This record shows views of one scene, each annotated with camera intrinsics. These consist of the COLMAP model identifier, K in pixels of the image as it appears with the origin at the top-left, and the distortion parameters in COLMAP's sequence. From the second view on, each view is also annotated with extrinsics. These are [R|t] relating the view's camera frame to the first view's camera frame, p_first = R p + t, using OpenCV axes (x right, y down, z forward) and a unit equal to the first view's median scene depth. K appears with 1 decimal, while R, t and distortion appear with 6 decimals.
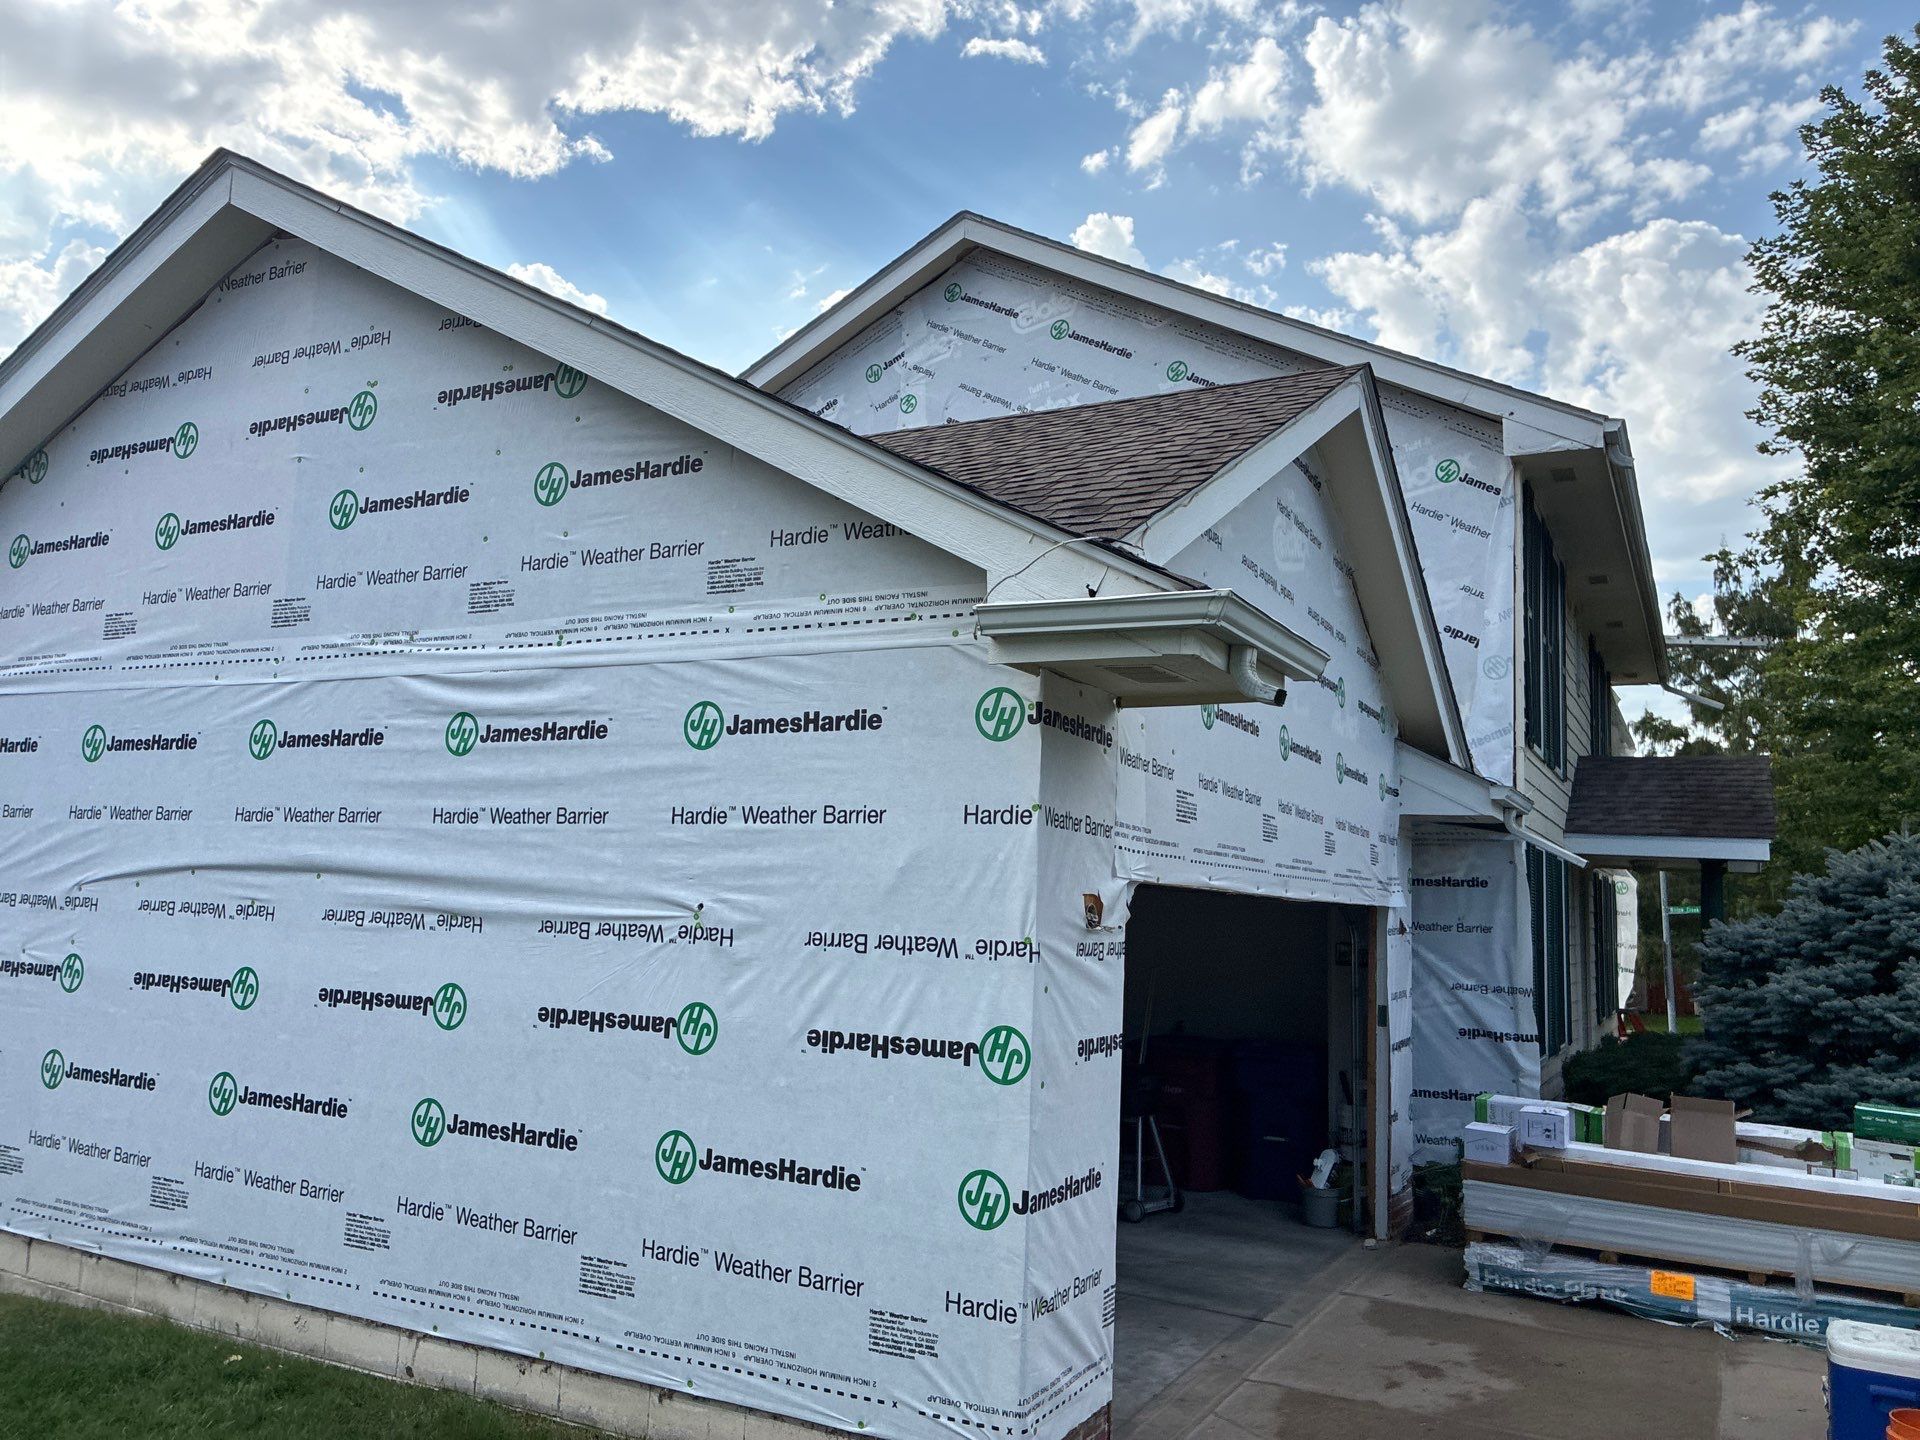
lens RADIAL K [[1494.3, 0, 943.8], [0, 1494.3, 703.0], [0, 0, 1]] dist [0.044598, -0.051250]
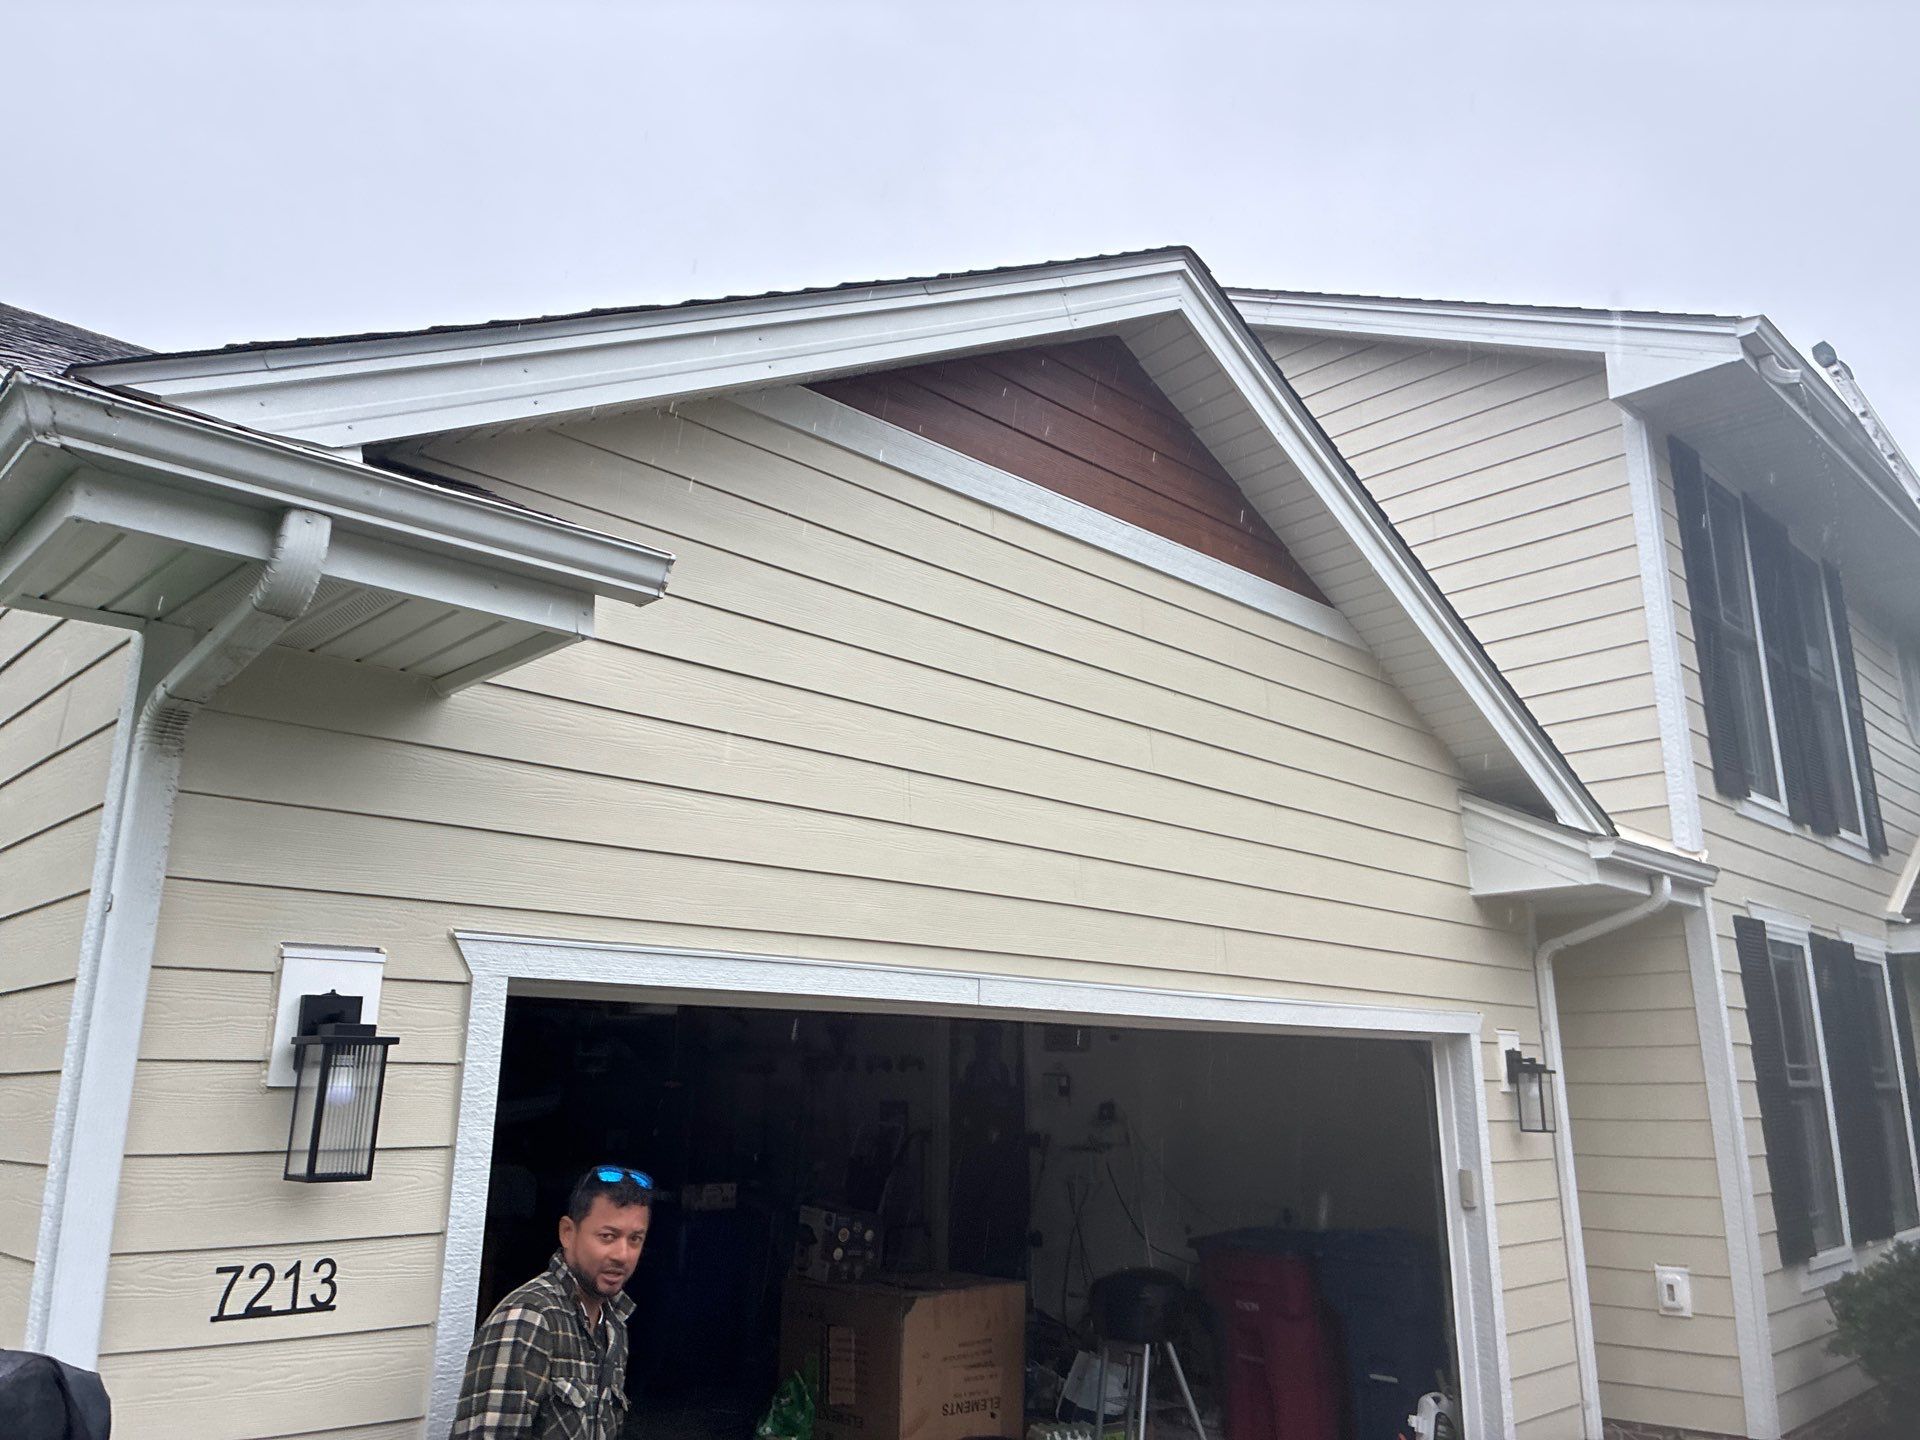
lens RADIAL K [[1494.3, 0, 953.4], [0, 1494.3, 730.9], [0, 0, 1]] dist [0.044598, -0.051250]
pose [[0.954555, -0.114222, -0.275277, 0.327348], [0.082964, 0.988973, -0.122672, 0.075818], [0.286253, 0.094260, 0.953506, 0.293369]]
